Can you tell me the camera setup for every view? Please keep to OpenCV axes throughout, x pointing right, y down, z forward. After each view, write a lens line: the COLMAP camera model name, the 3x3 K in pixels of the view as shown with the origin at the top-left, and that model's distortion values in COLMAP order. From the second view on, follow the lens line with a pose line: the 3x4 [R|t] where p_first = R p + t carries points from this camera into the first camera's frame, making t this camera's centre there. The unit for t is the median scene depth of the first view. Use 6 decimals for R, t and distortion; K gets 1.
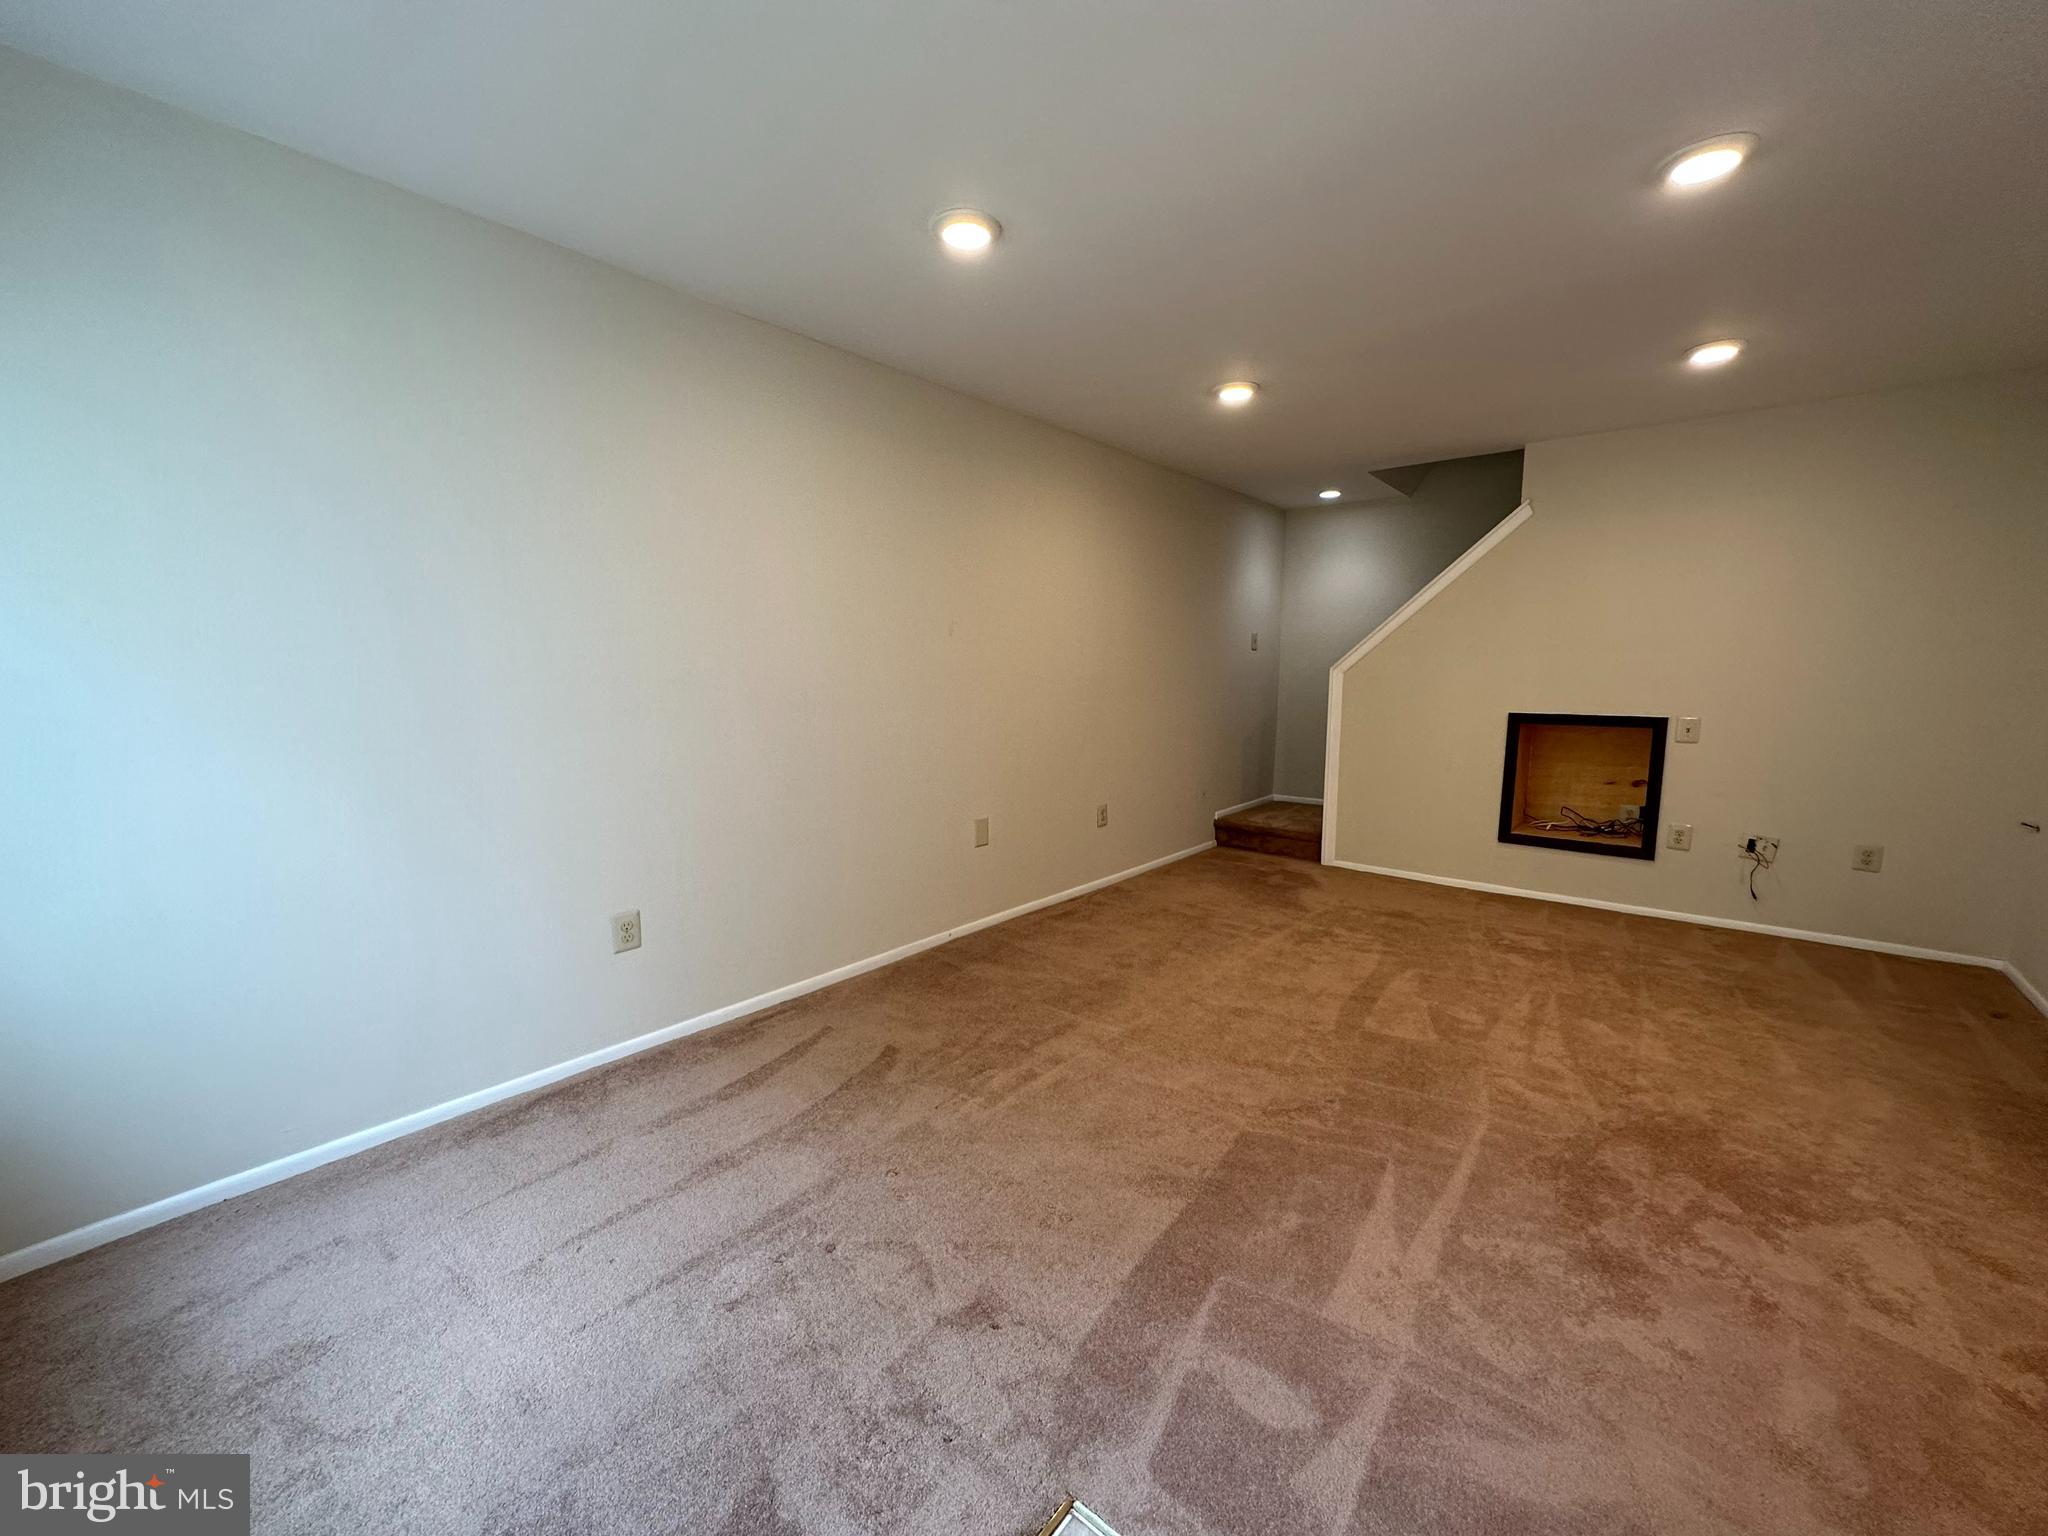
lens RADIAL K [[808.2, 0, 1024.0], [0, 808.2, 768.0], [0, 0, 1]] dist [-0.003176, -0.000133]
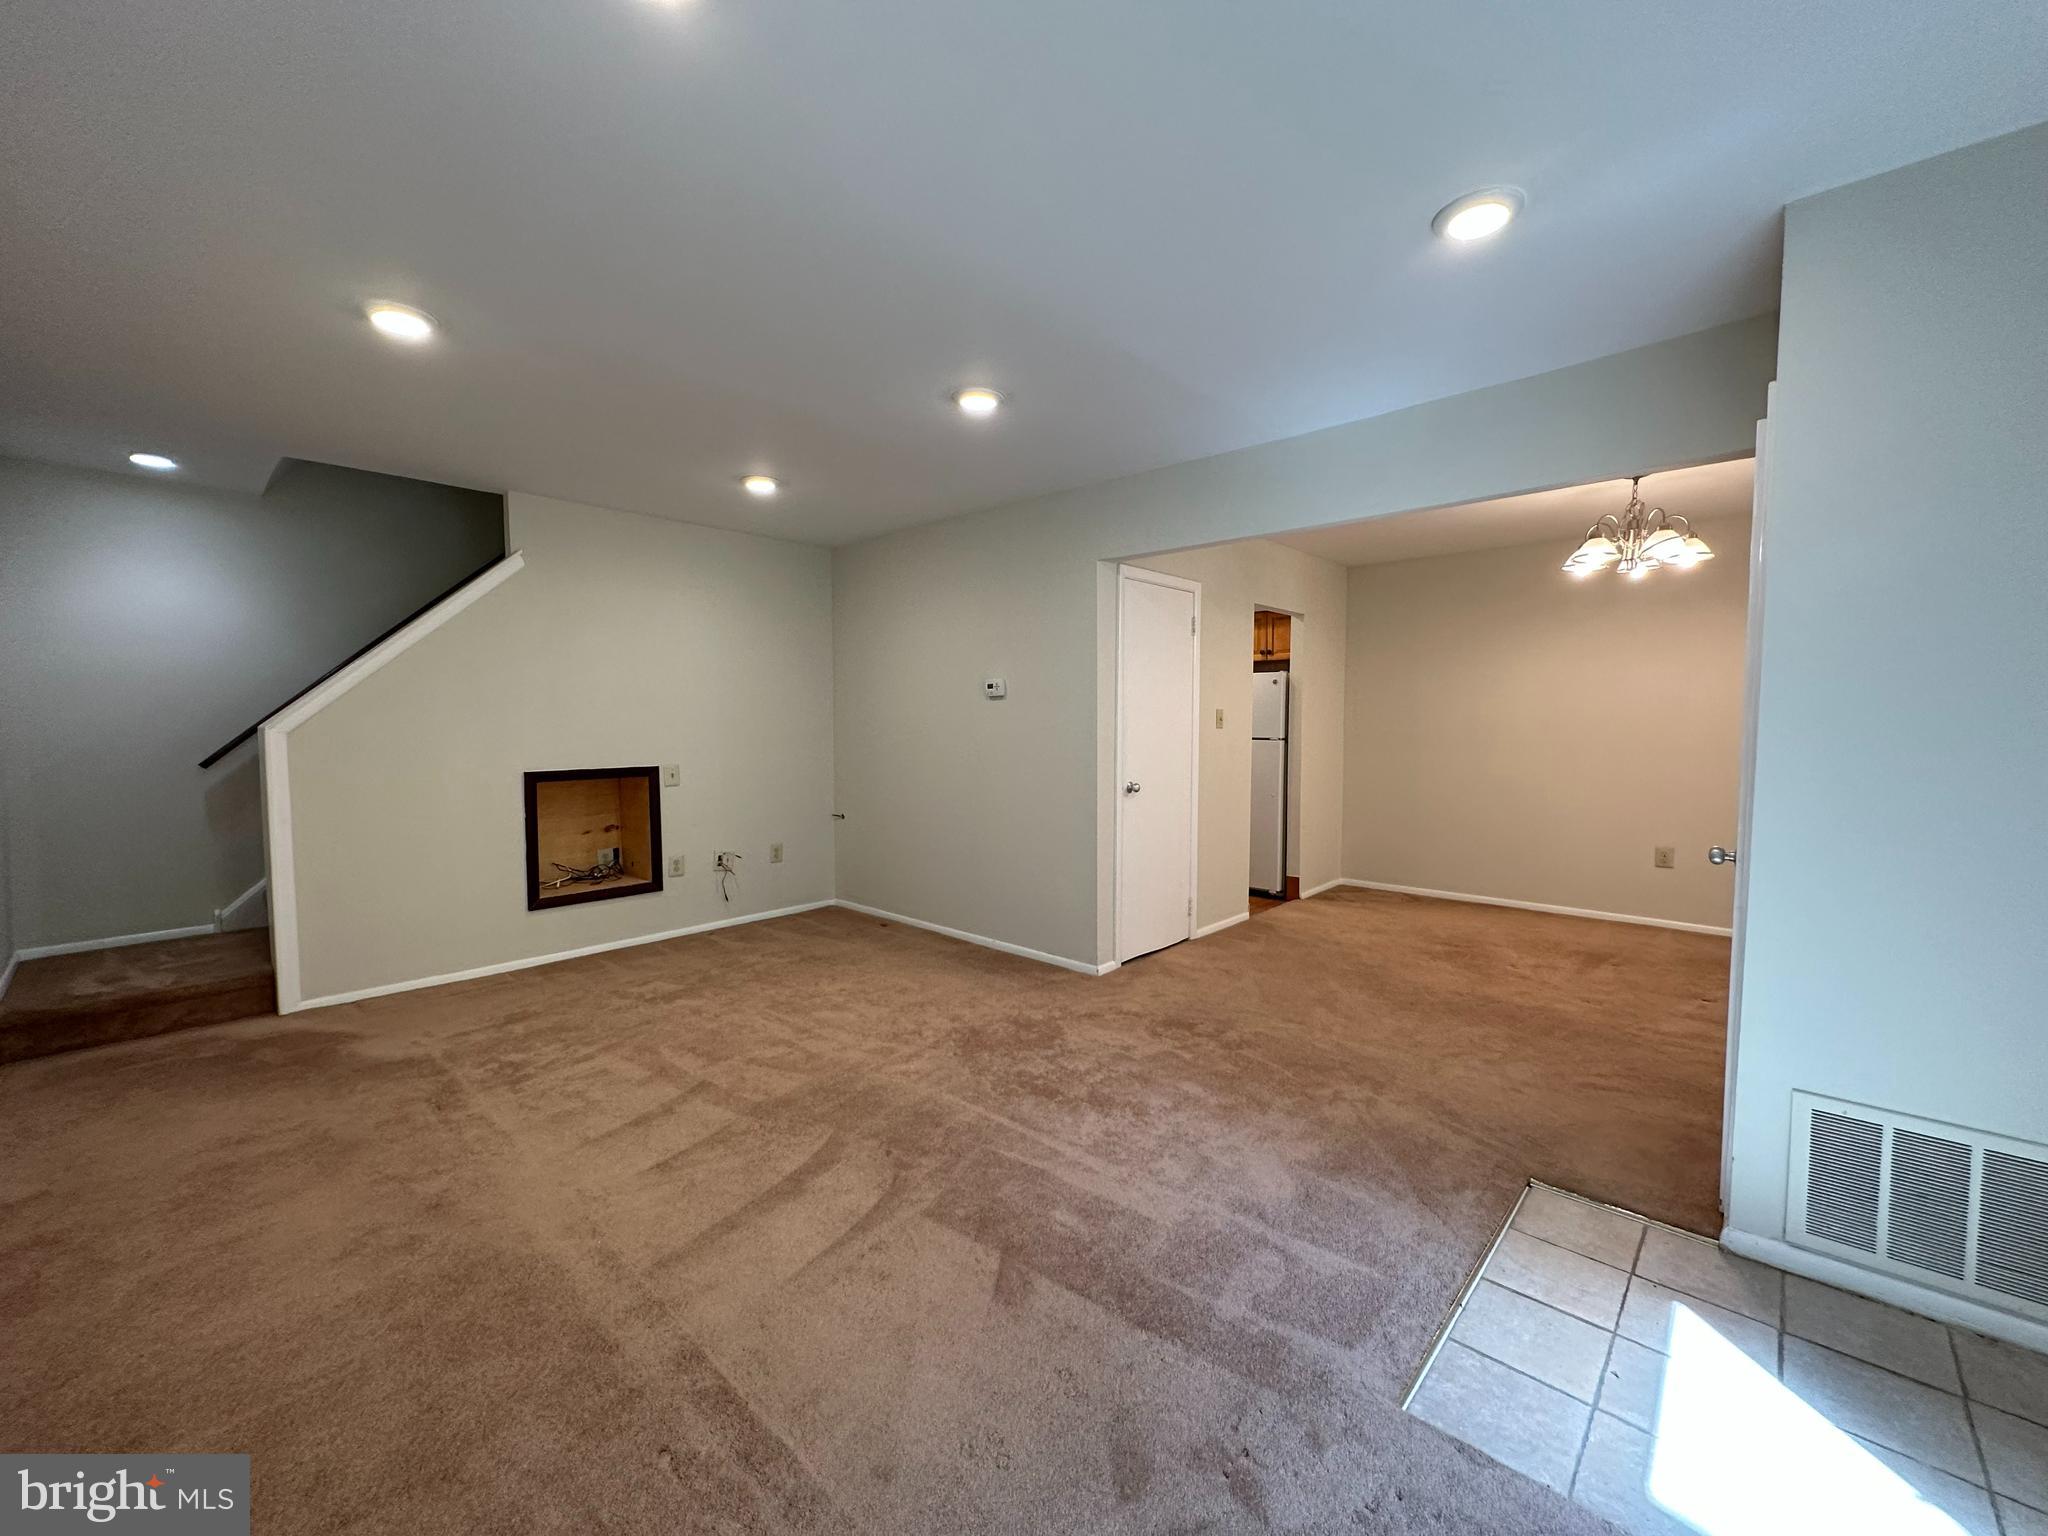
lens RADIAL K [[808.2, 0, 1024.0], [0, 808.2, 768.0], [0, 0, 1]] dist [-0.003176, -0.000133]
pose [[0.050778, -0.059732, 0.996922, -0.337985], [0.128094, 0.990355, 0.052815, -0.054024], [-0.990461, 0.125018, 0.057939, 0.412960]]
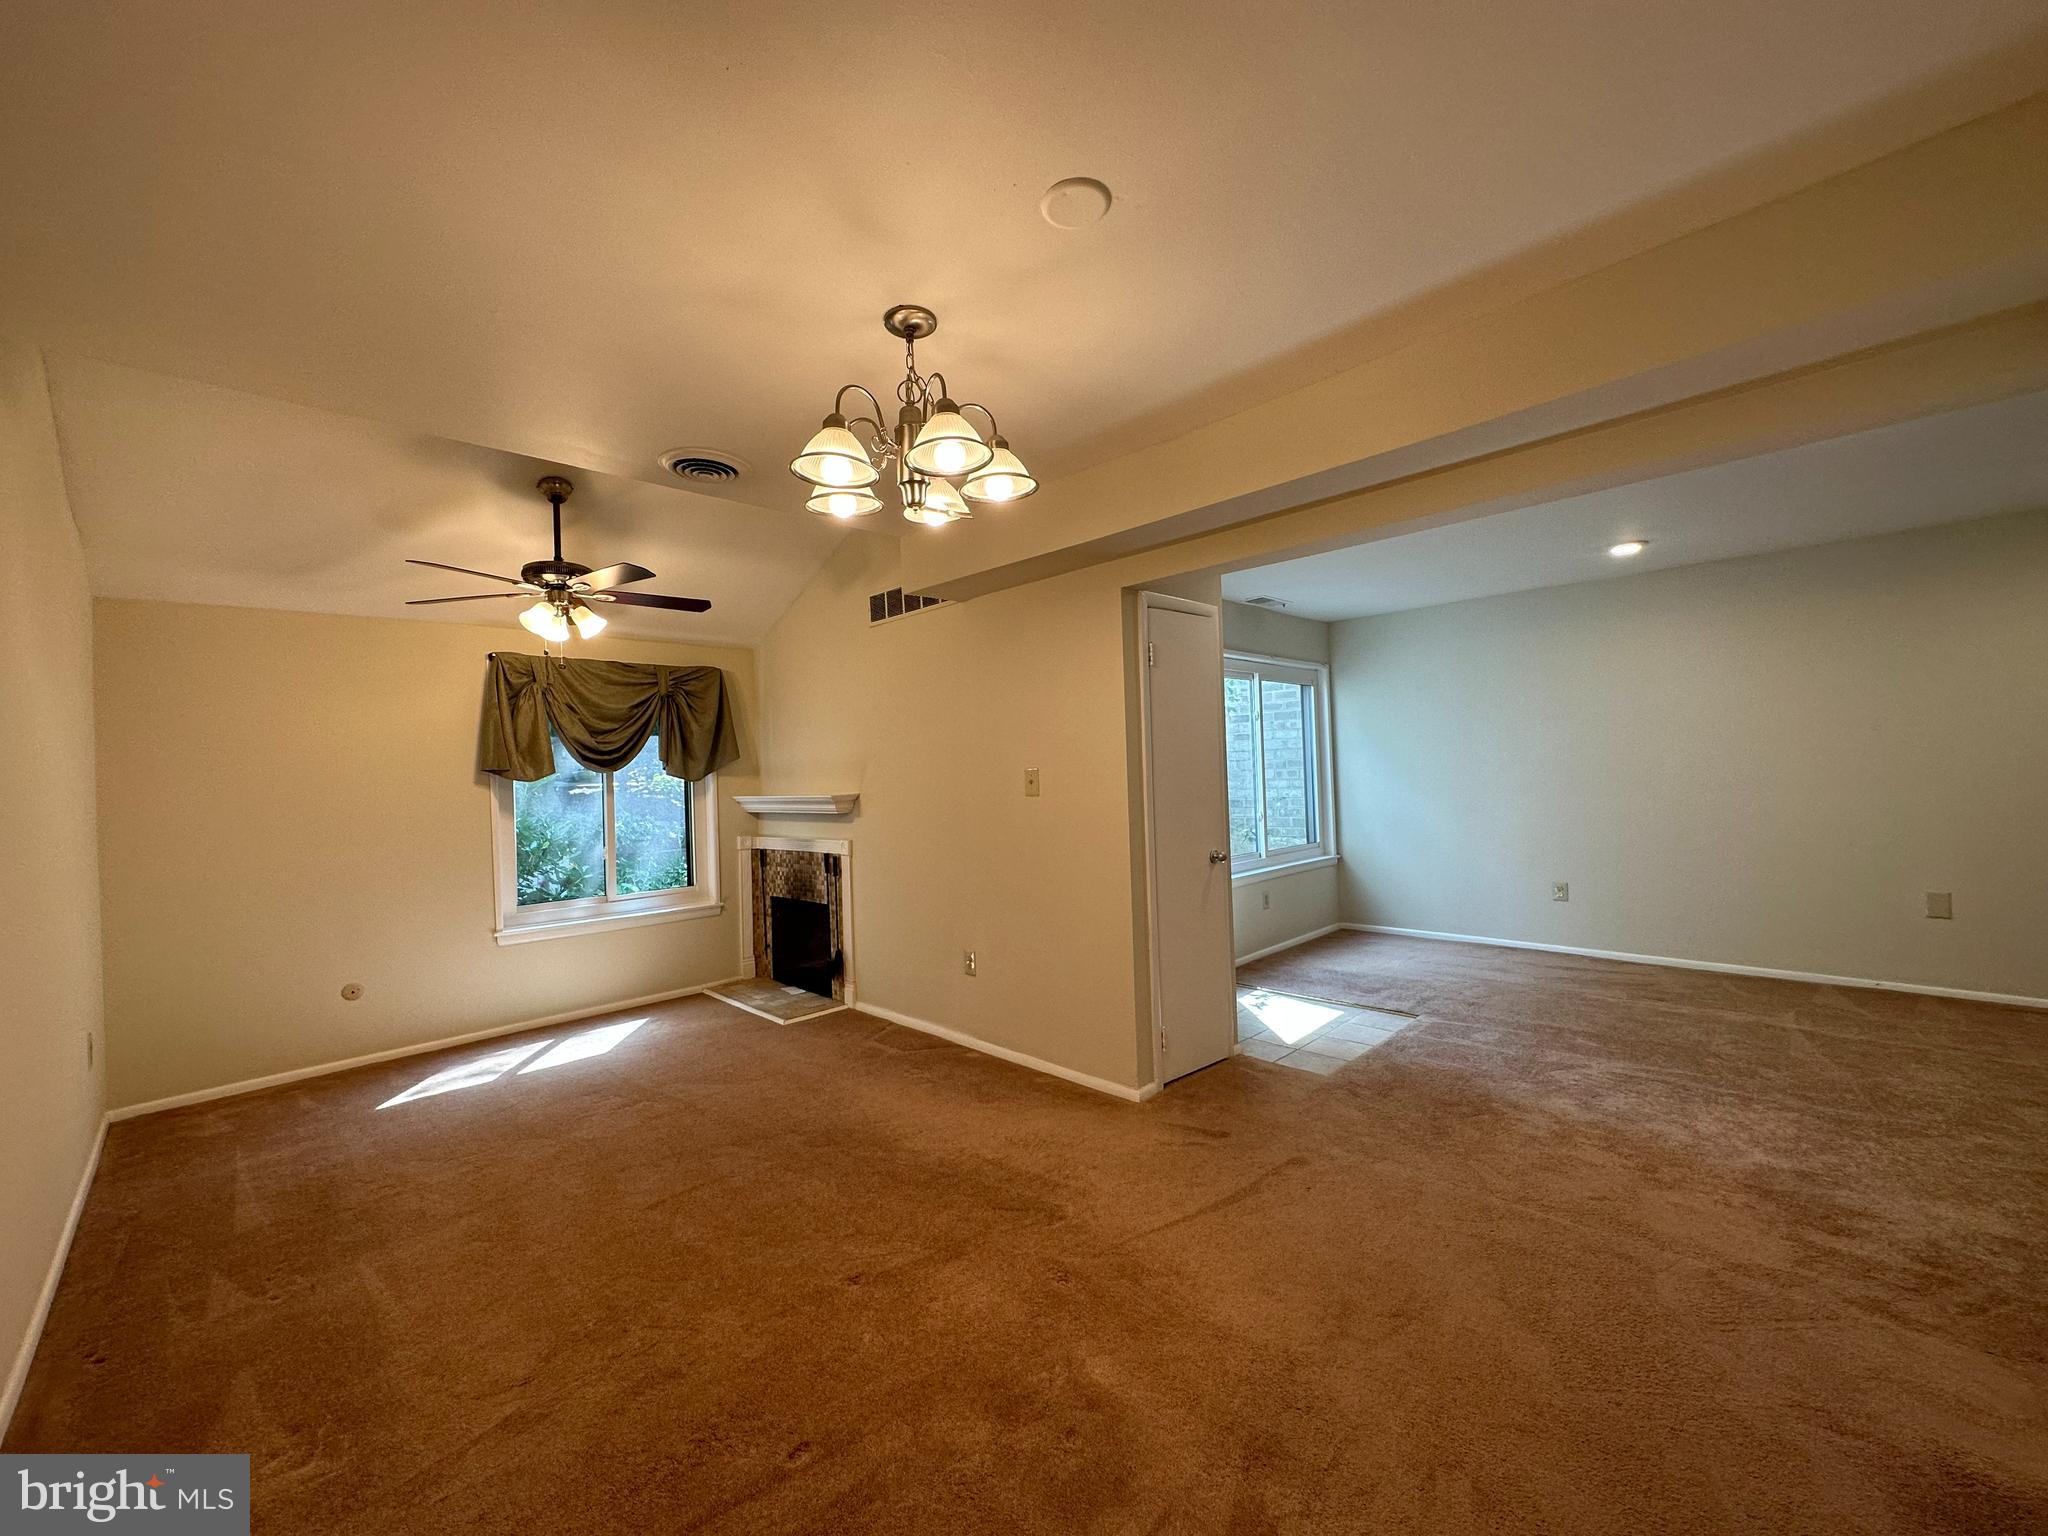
lens RADIAL K [[808.2, 0, 1024.0], [0, 808.2, 768.0], [0, 0, 1]] dist [-0.003176, -0.000133]
pose [[-0.087655, -0.000875, -0.996151, 1.124072], [-0.079672, 0.996802, 0.006135, -0.013483], [0.992960, 0.079903, -0.087444, -0.143536]]
